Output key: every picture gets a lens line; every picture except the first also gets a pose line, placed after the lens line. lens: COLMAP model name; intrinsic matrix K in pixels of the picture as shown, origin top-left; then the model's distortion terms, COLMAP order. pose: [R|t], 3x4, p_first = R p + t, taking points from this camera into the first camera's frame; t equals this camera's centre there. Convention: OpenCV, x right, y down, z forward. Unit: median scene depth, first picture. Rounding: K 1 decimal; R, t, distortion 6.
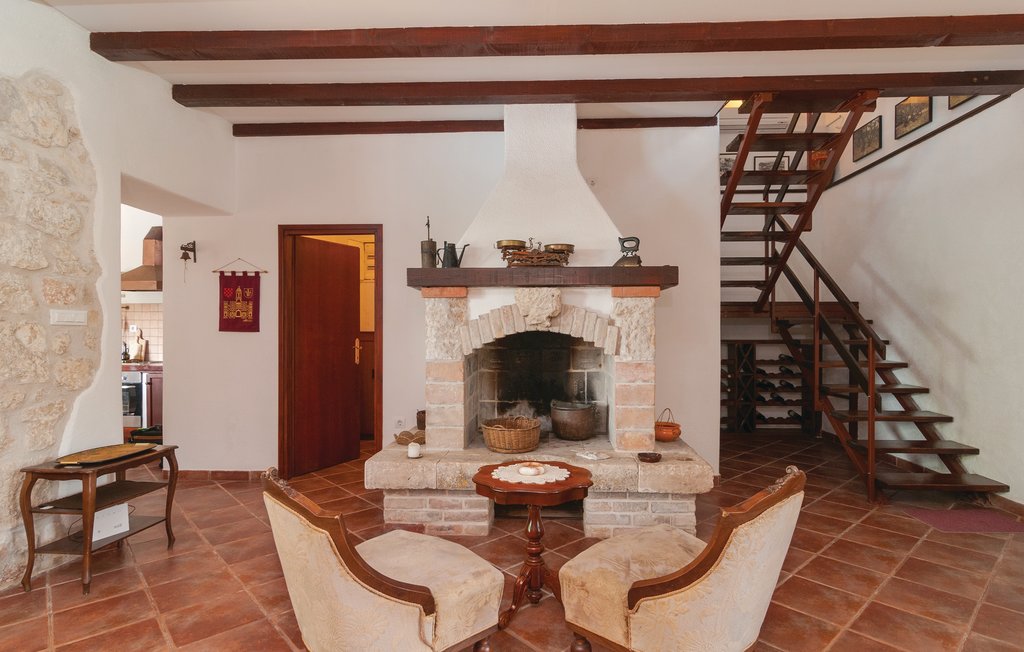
lens RADIAL K [[537.5, 0, 510.9], [0, 537.5, 335.9], [0, 0, 1]] dist [0.032779, 0.000319]
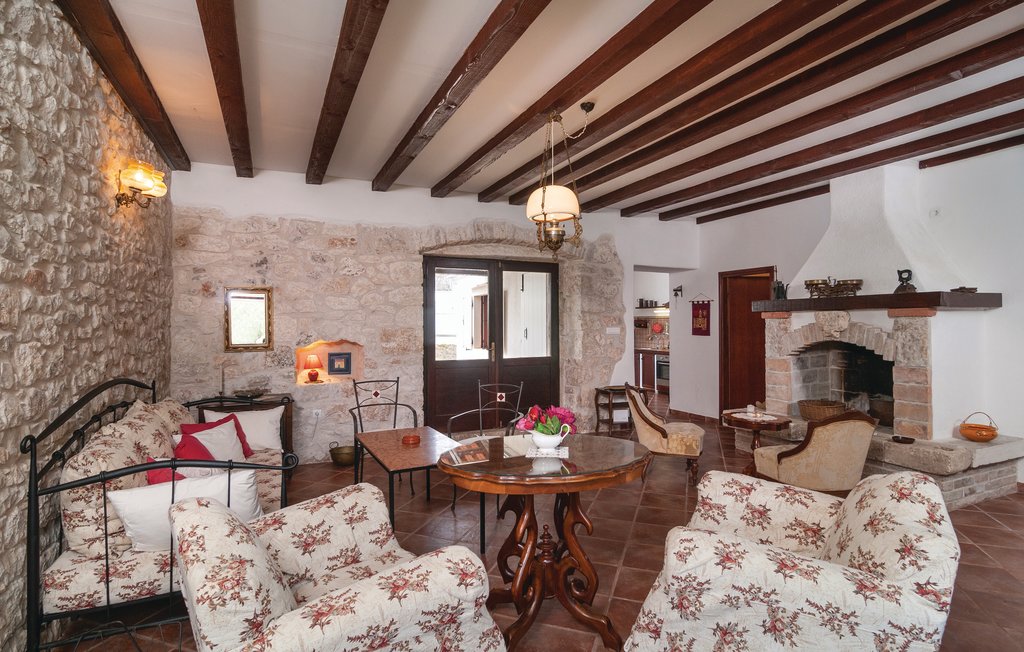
lens RADIAL K [[505.8, 0, 501.5], [0, 505.8, 342.6], [0, 0, 1]] dist [0.000192, 0.001106]
pose [[0.453110, 0.029041, -0.890982, 0.854750], [-0.002250, 0.999503, 0.031433, -0.044937], [0.891452, -0.012238, 0.452950, -0.398305]]
